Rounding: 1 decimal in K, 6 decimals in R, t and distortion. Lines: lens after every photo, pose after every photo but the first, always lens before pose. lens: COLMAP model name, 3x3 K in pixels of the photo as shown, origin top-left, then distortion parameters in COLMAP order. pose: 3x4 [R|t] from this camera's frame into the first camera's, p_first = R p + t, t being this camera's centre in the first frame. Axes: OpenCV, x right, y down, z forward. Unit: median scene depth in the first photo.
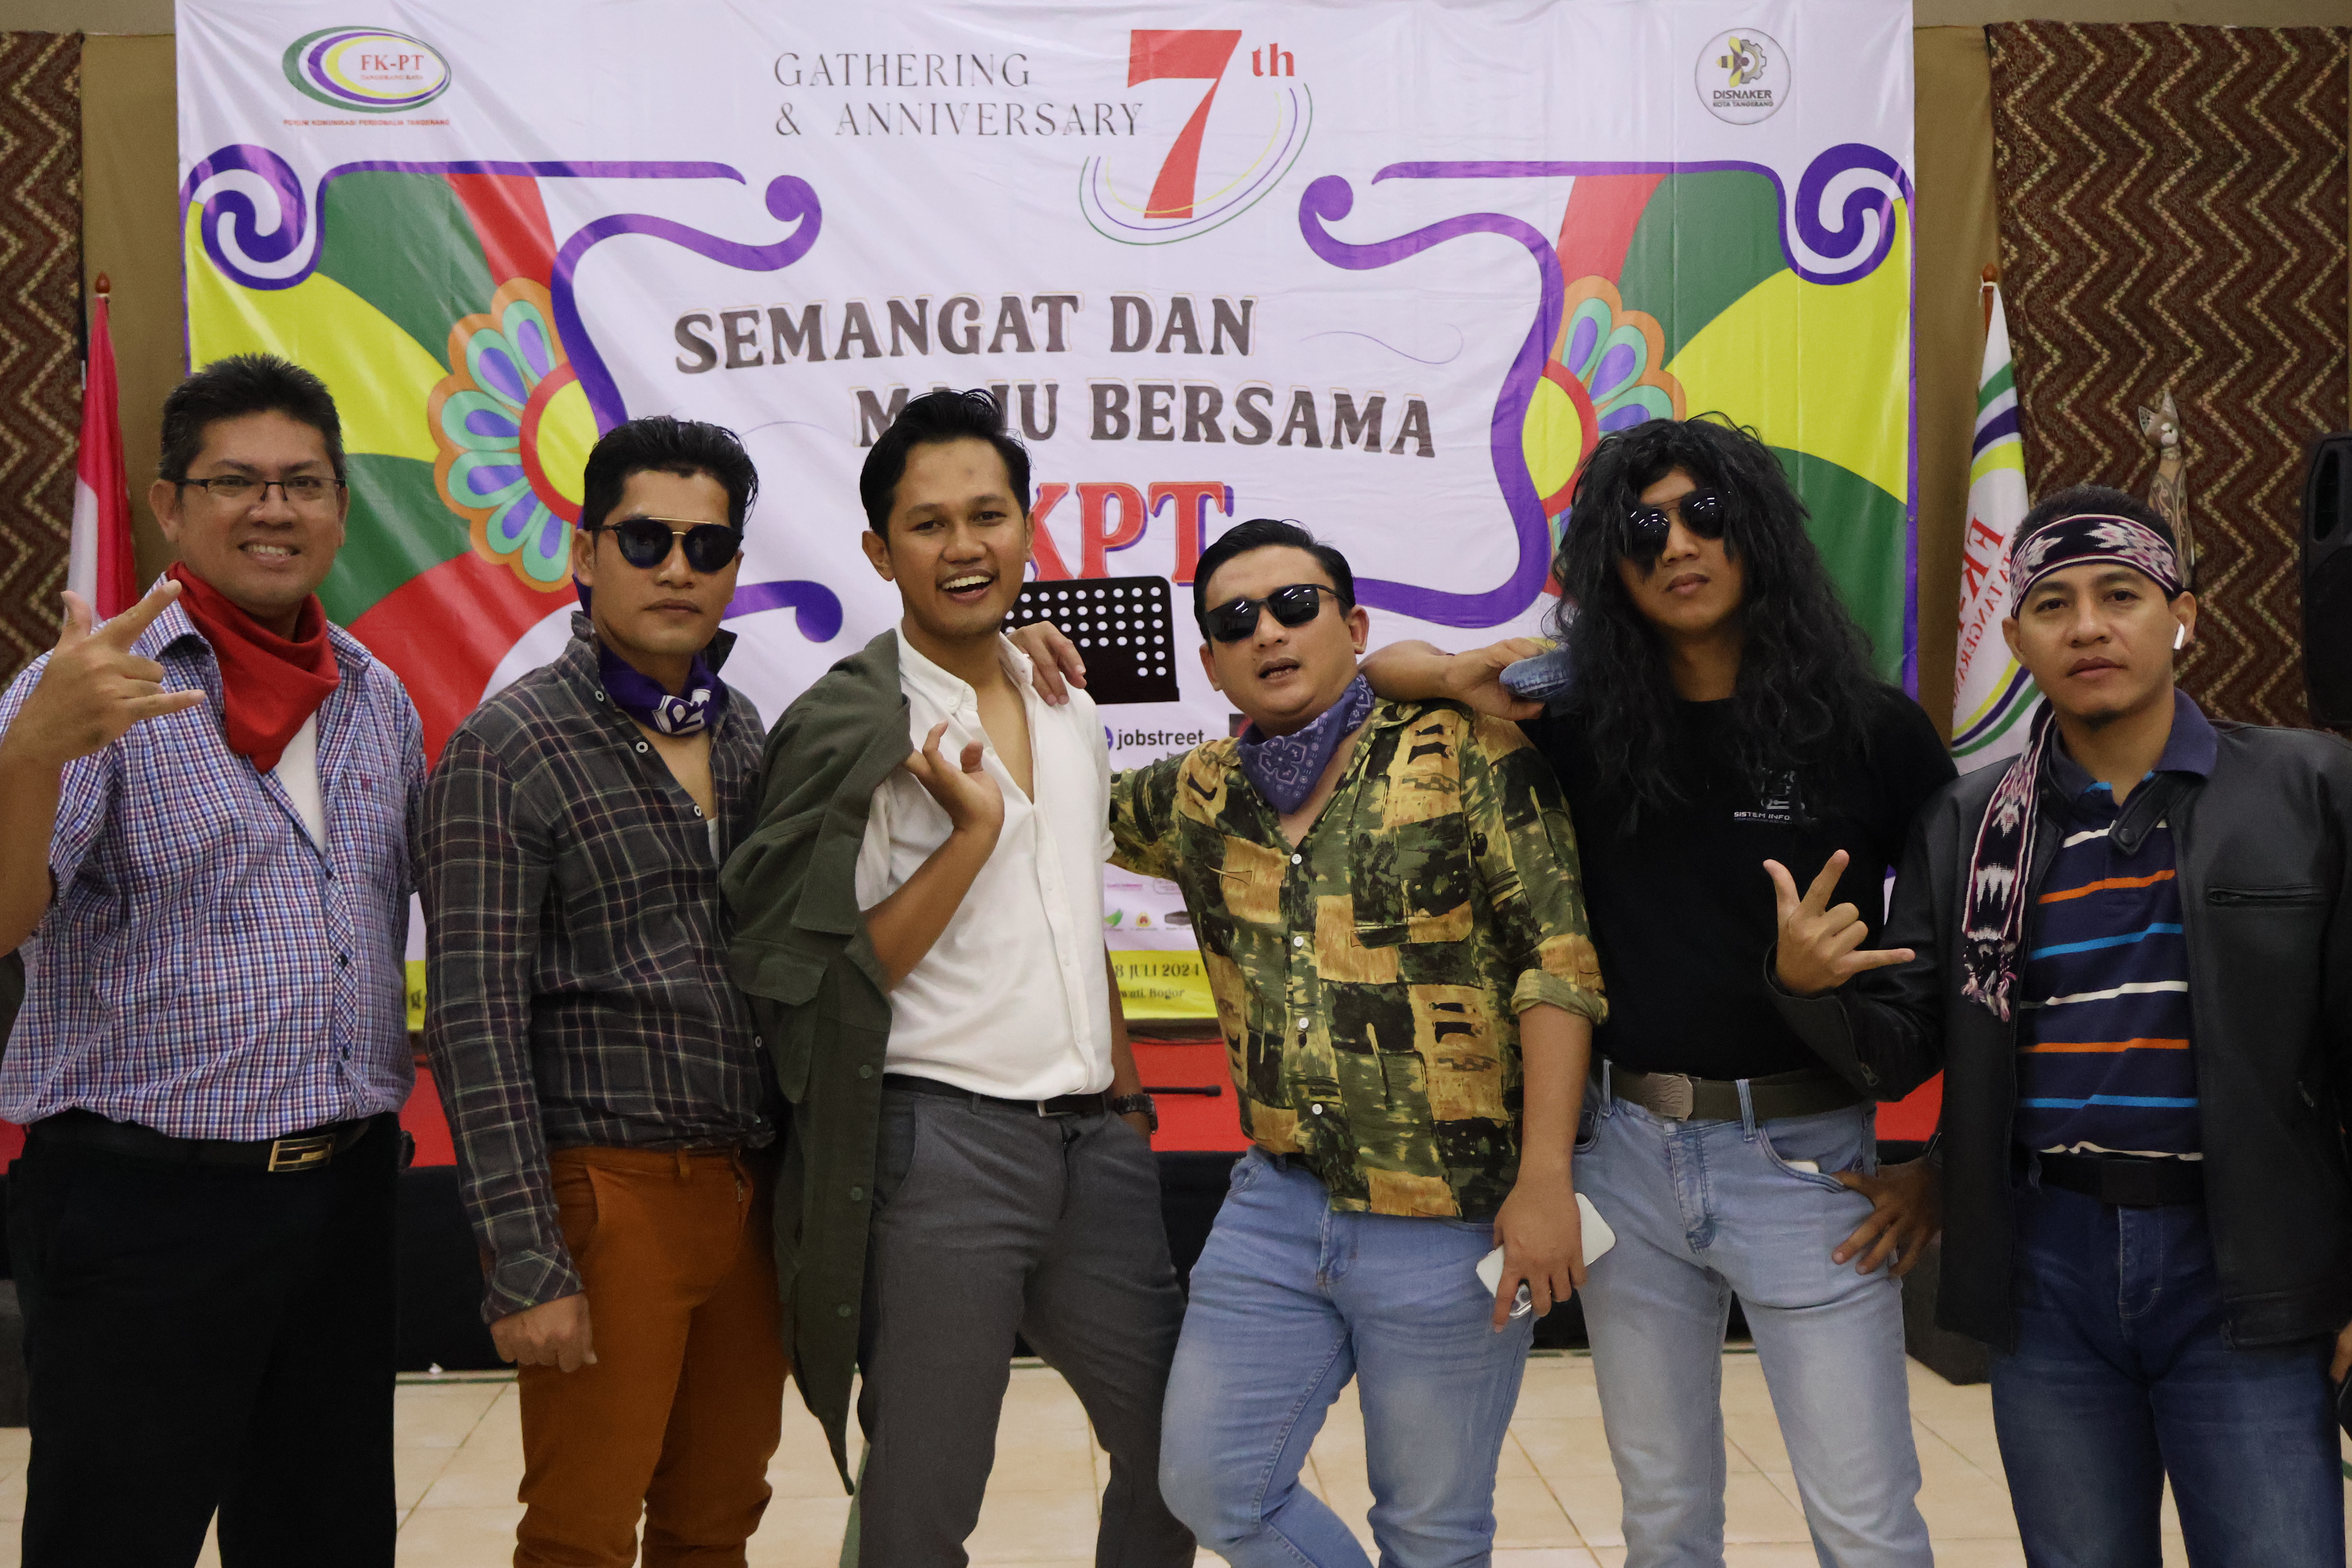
lens RADIAL K [[2841.7, 0, 1217.9], [0, 2841.7, 787.0], [0, 0, 1]] dist [0.006269, 0.000000]
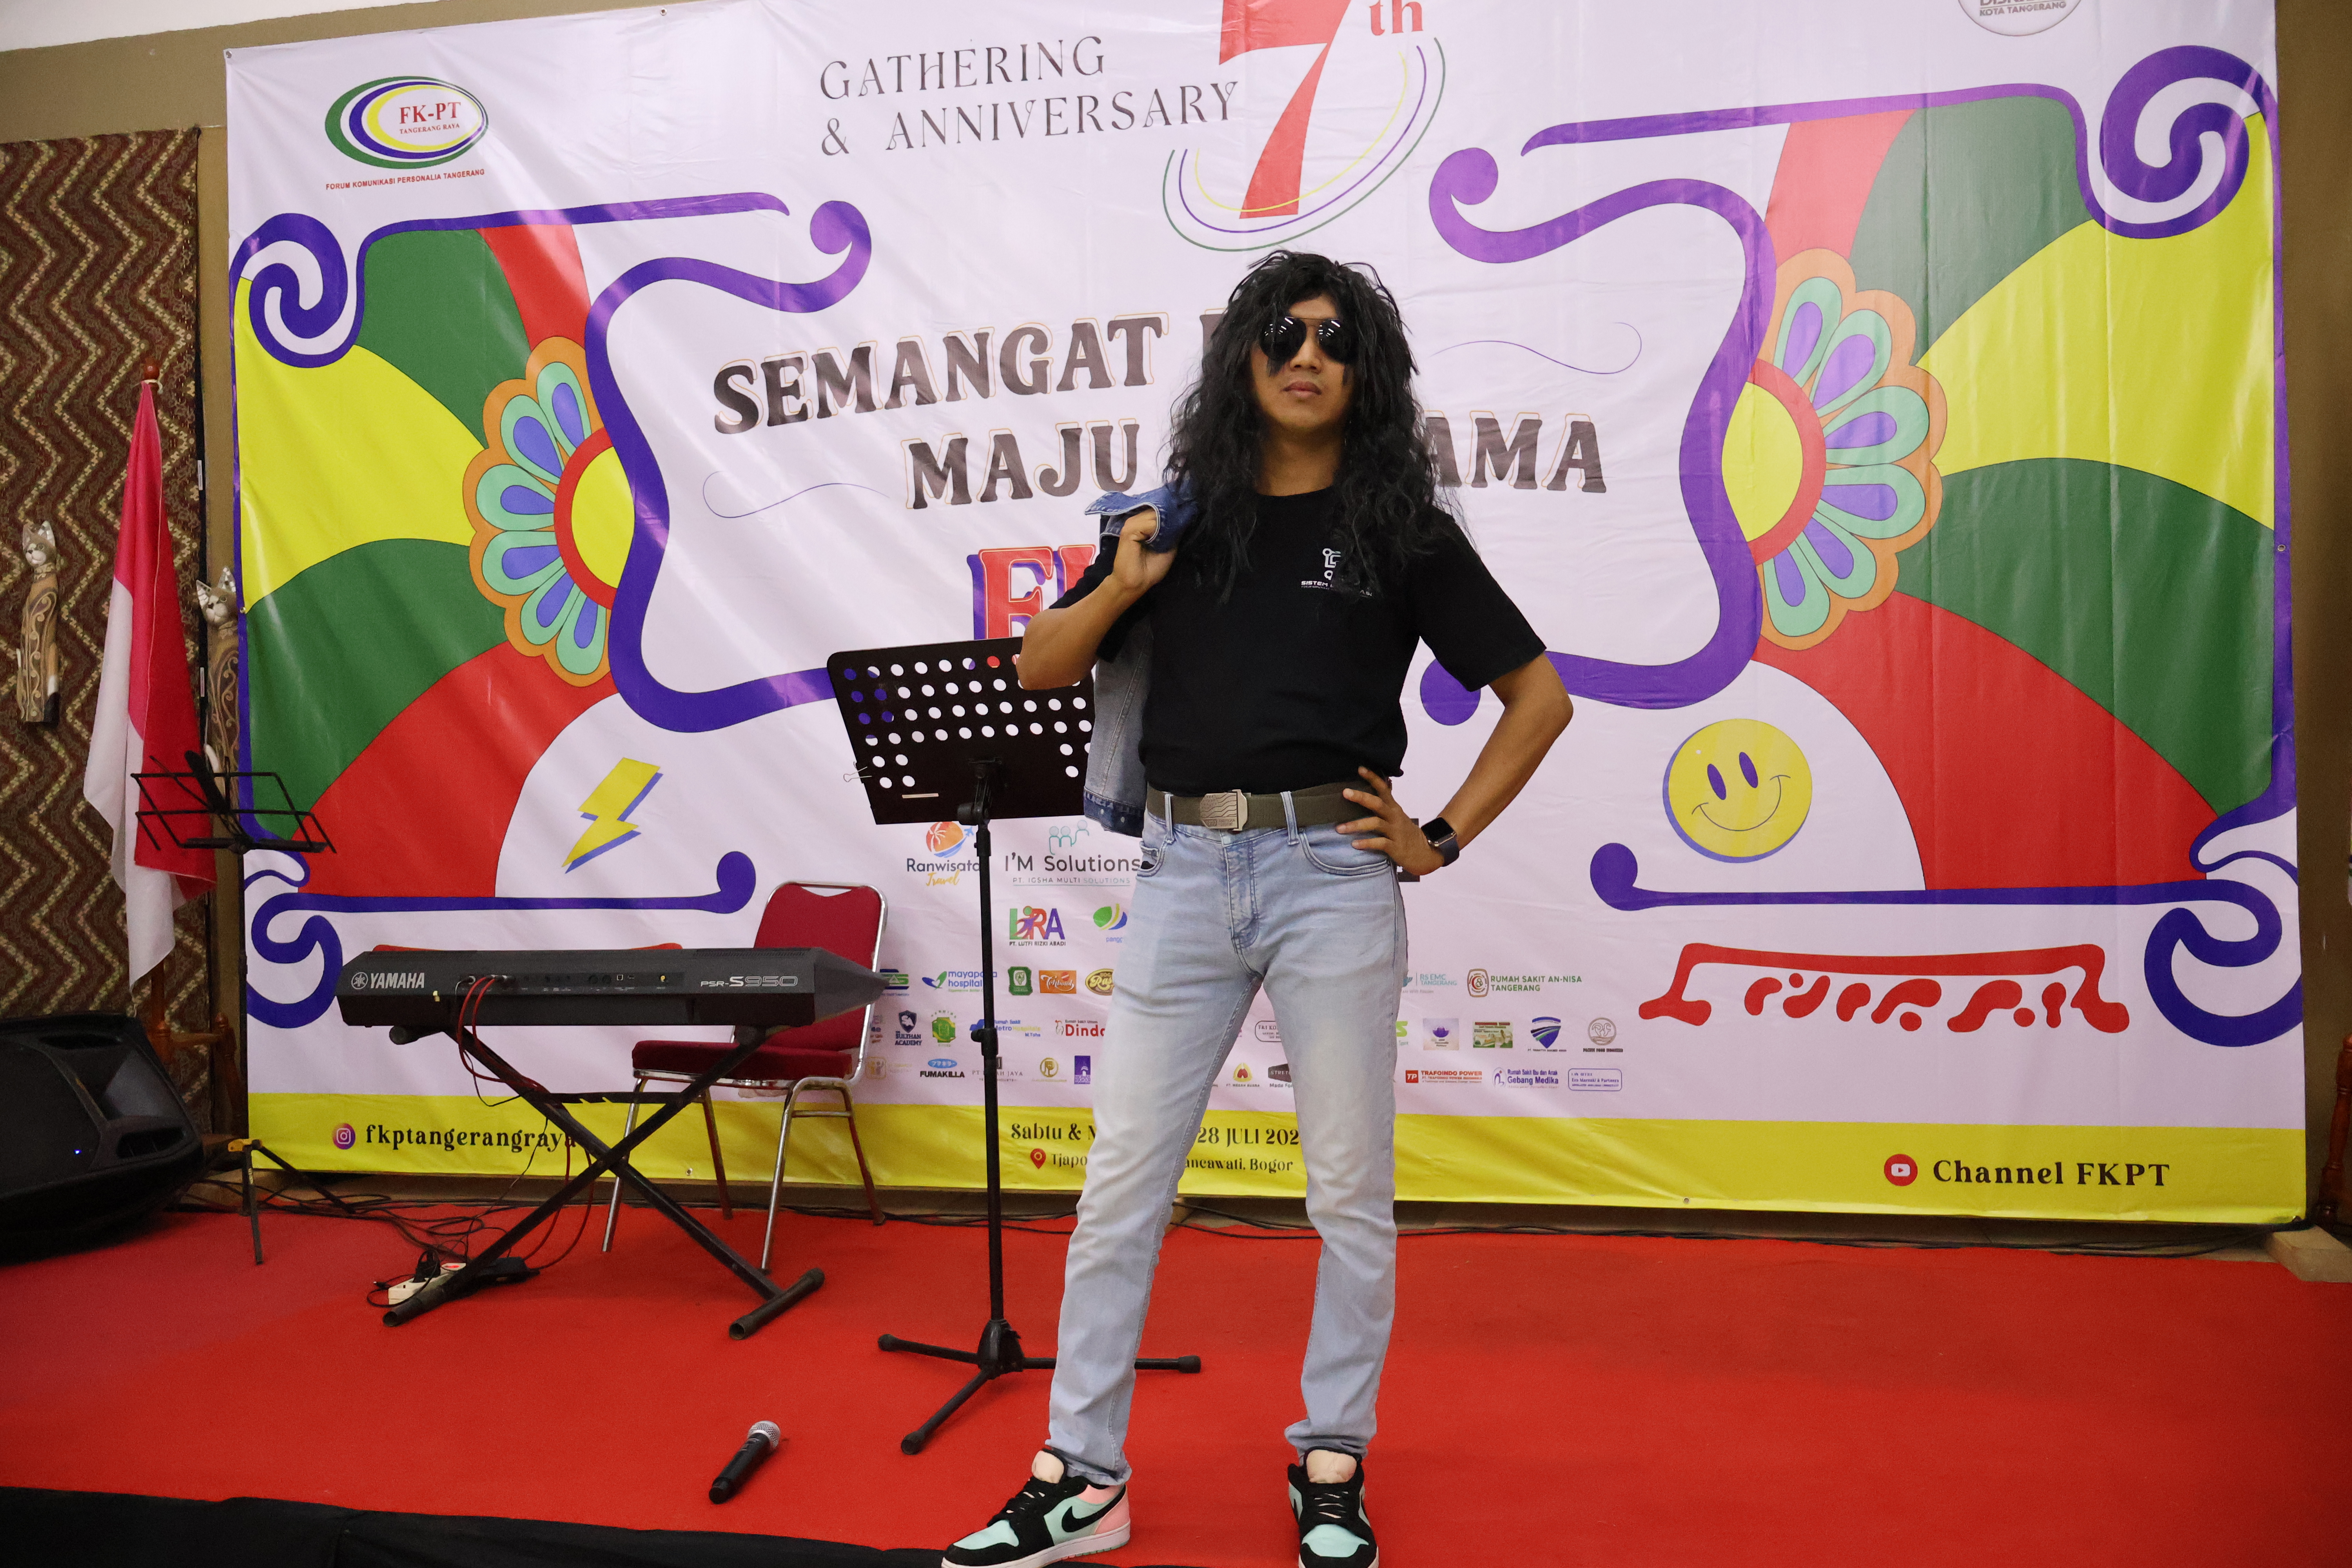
lens RADIAL K [[1997.3, 0, 1172.6], [0, 1997.3, 766.8], [0, 0, 1]] dist [-0.006832, 0.003172]
pose [[0.964011, -0.008777, -0.265719, 0.107274], [-0.000400, 0.999406, -0.034462, -0.021491], [0.265864, 0.033328, 0.963434, 0.442555]]
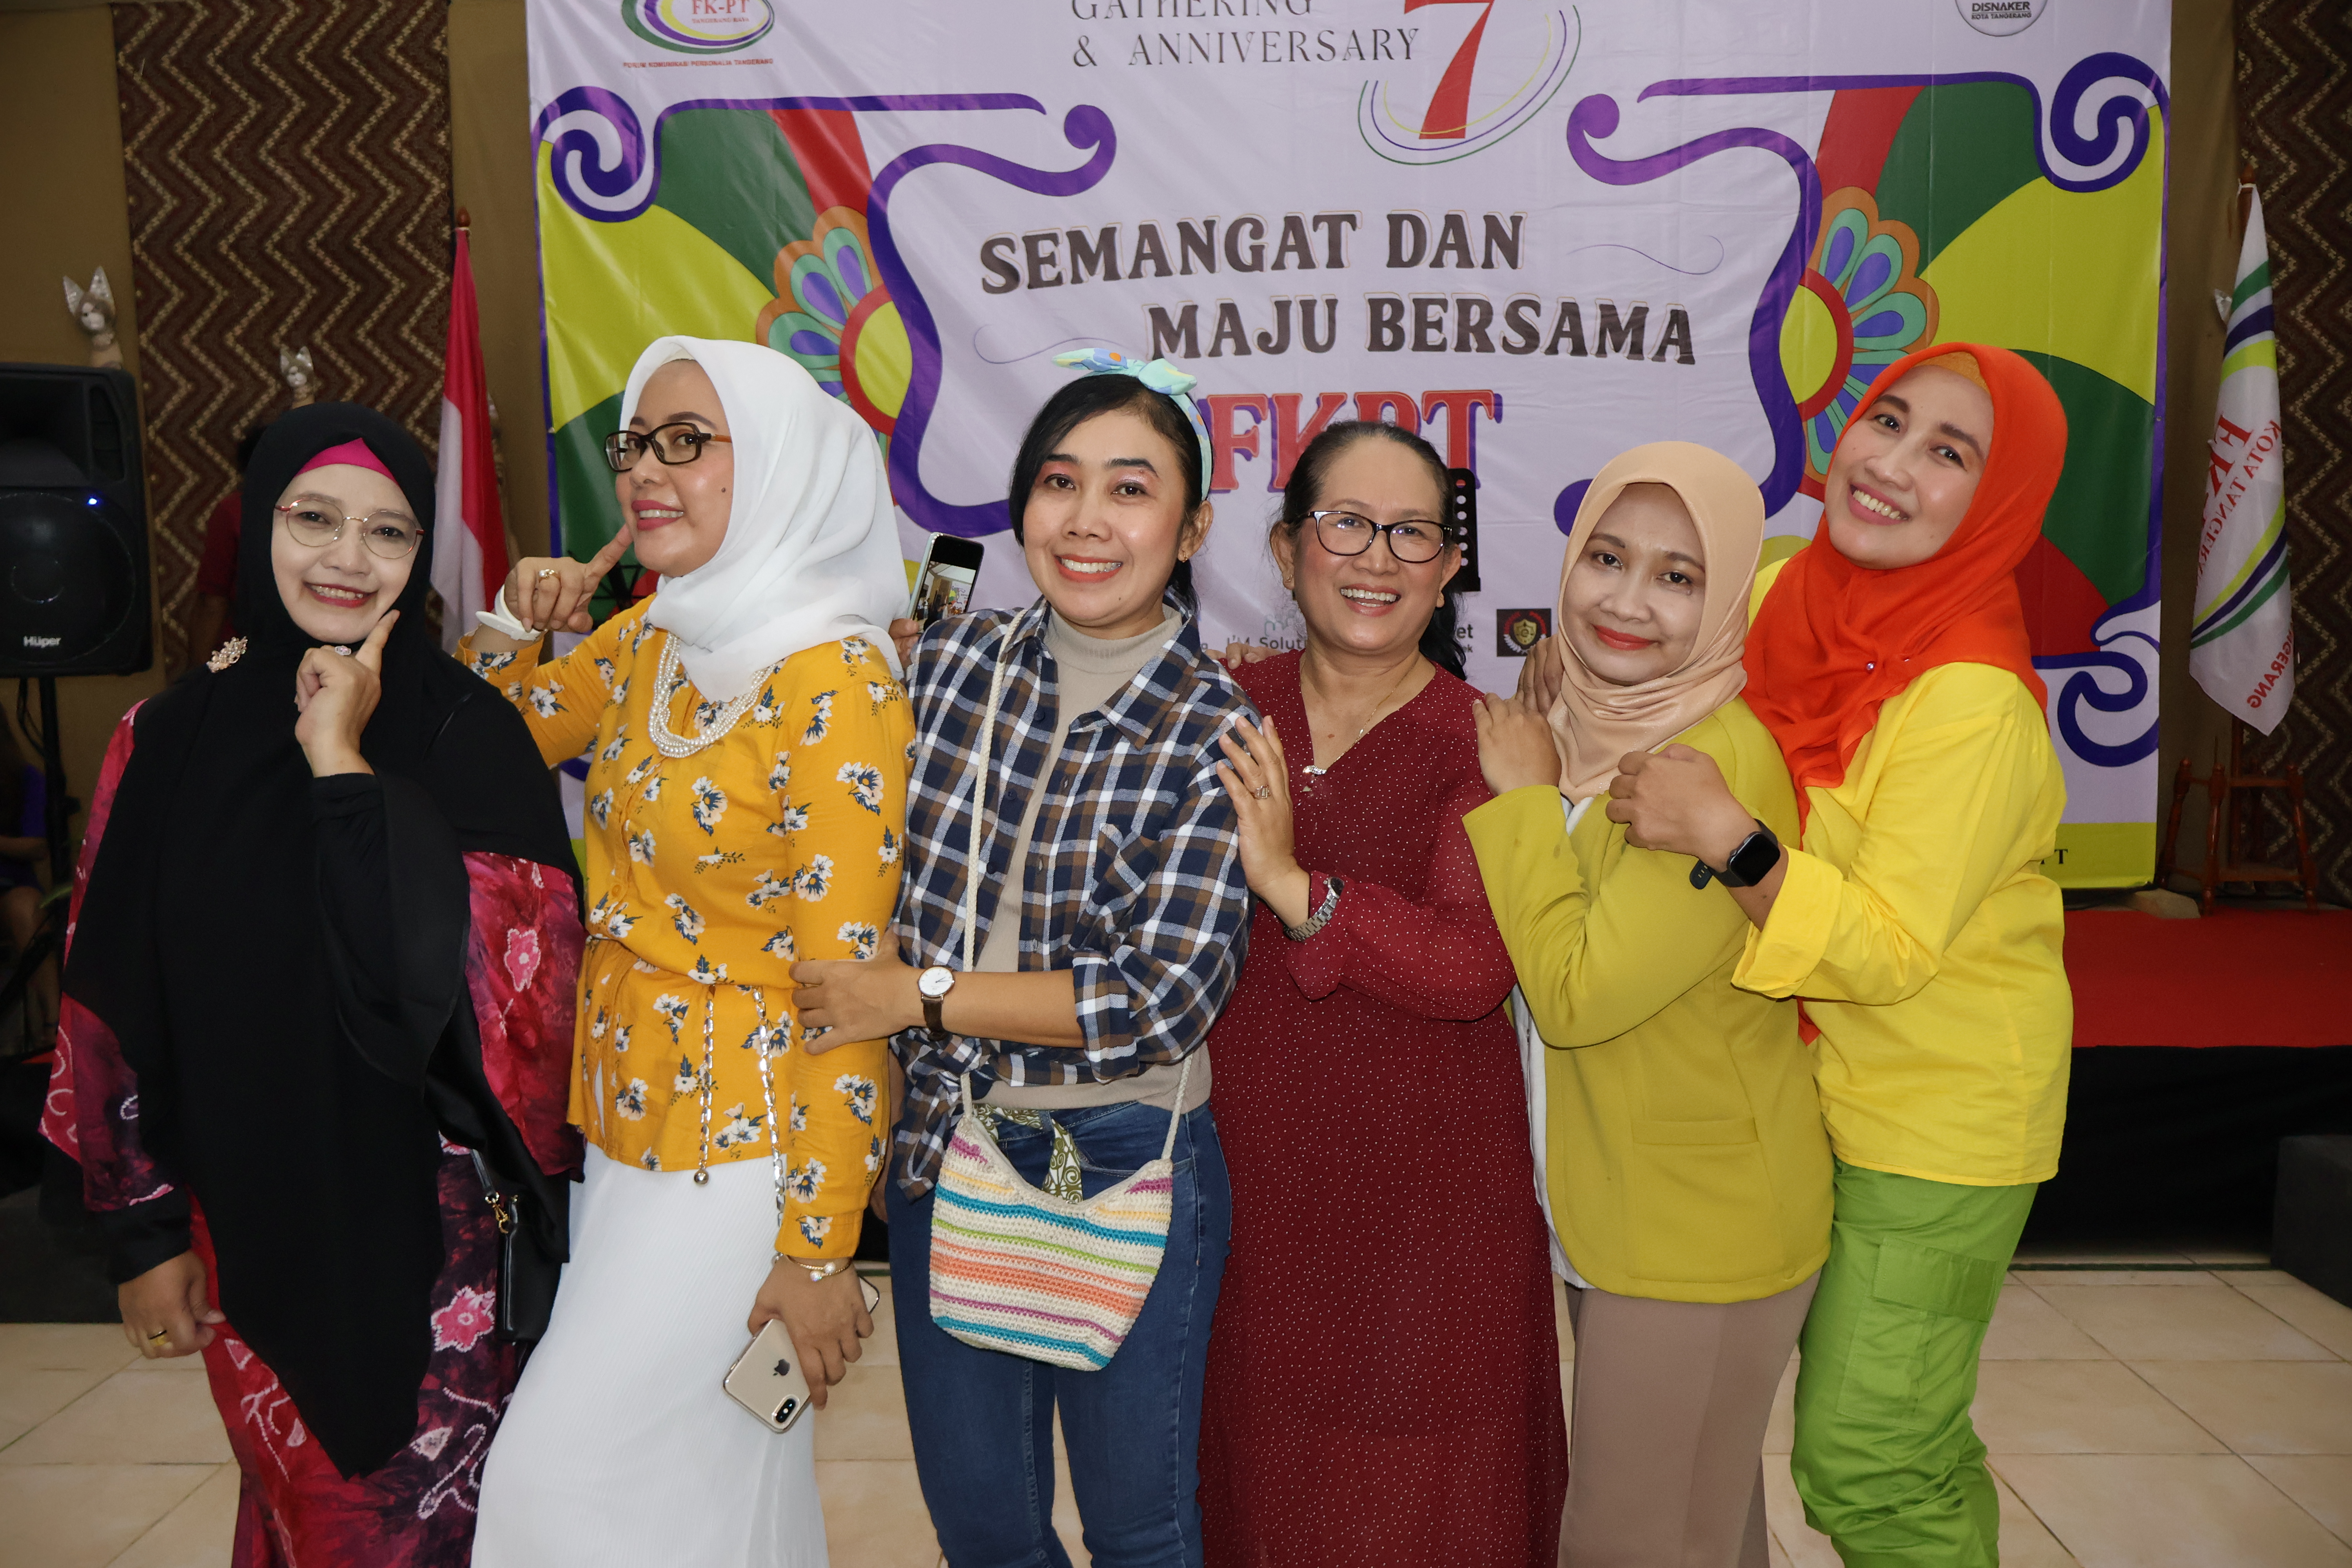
lens RADIAL K [[1997.3, 0, 1176.7], [0, 1997.3, 788.7], [0, 0, 1]] dist [-0.006832, 0.003172]
pose [[0.996536, 0.003455, -0.083095, -0.053195], [0.000993, 0.998571, 0.053427, 0.001108], [0.083161, -0.053324, 0.995108, 0.241910]]
